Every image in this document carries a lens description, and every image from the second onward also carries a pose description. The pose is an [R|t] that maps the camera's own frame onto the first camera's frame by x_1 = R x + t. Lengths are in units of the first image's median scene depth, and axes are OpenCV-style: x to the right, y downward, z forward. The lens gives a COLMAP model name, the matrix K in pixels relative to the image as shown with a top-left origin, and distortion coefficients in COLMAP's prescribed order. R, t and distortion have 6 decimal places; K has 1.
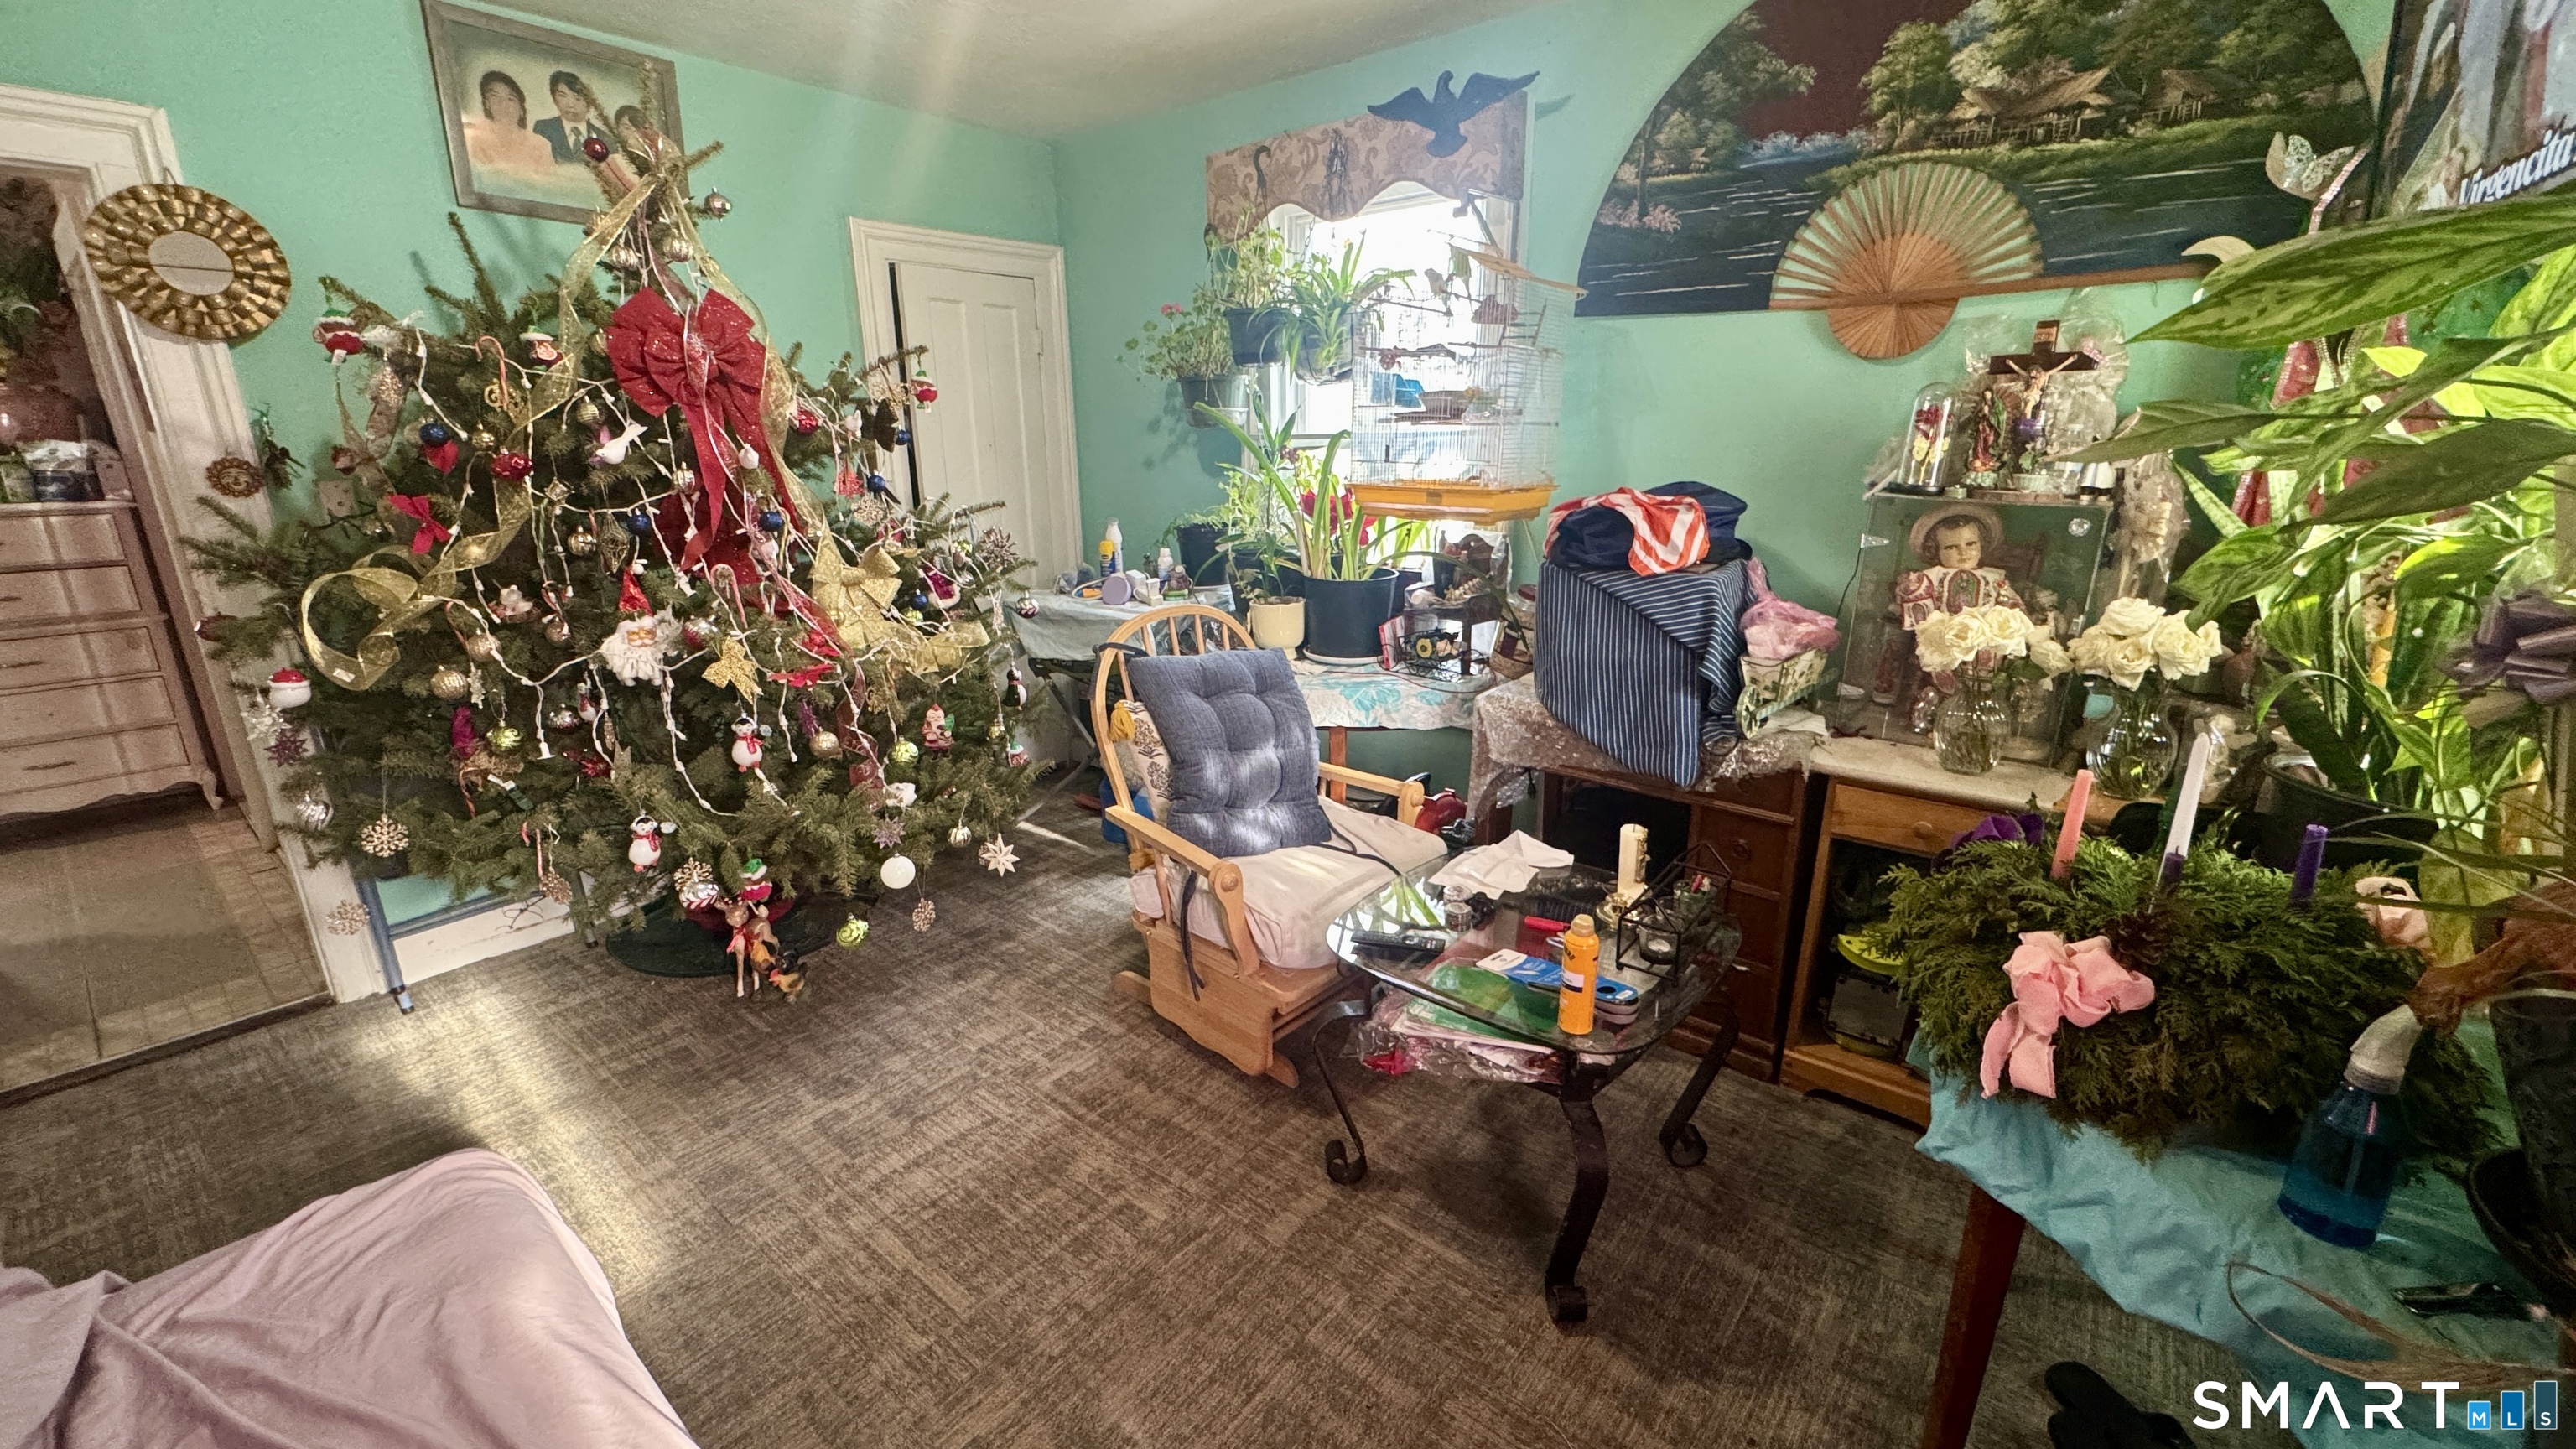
lens RADIAL K [[1024.4, 0, 1288.0], [0, 1024.4, 724.5], [0, 0, 1]] dist [-0.001826, -0.000197]
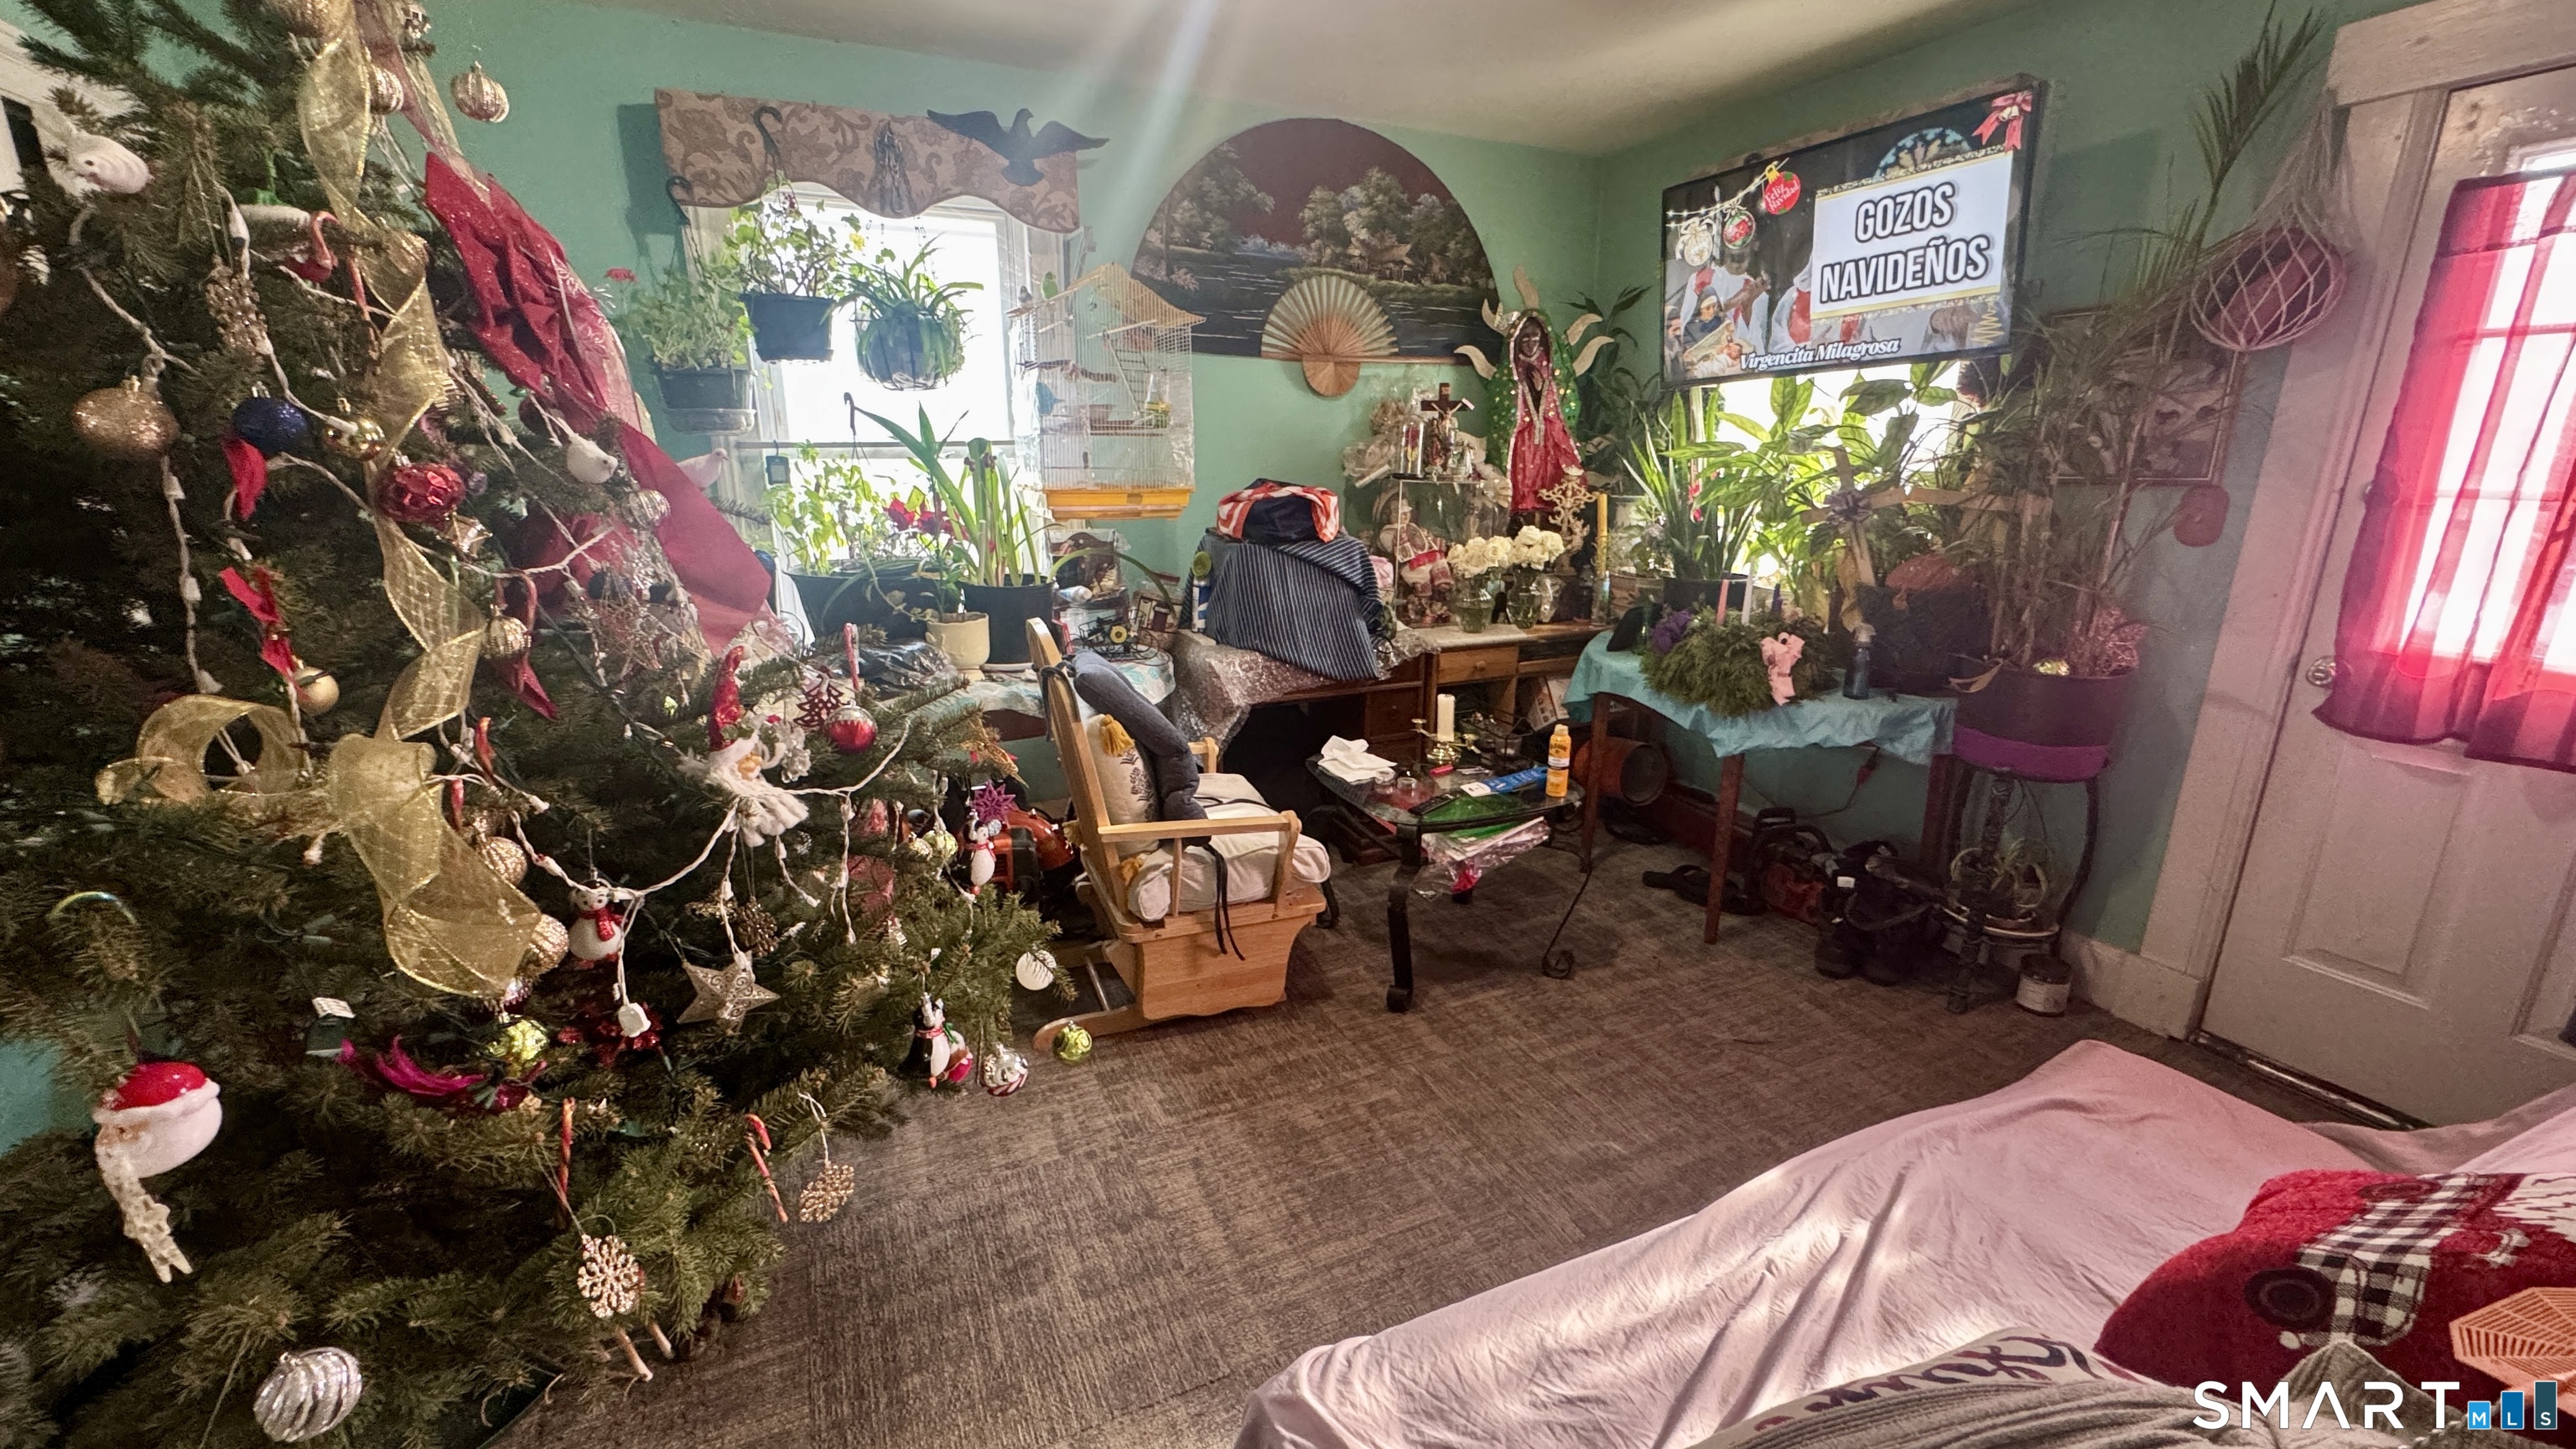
lens RADIAL K [[1024.4, 0, 1288.0], [0, 1024.4, 724.5], [0, 0, 1]] dist [-0.001826, -0.000197]
pose [[0.432613, -0.231467, 0.871360, -0.927603], [0.243723, 0.960522, 0.134148, -0.101328], [-0.868012, 0.154336, 0.471948, 0.393587]]
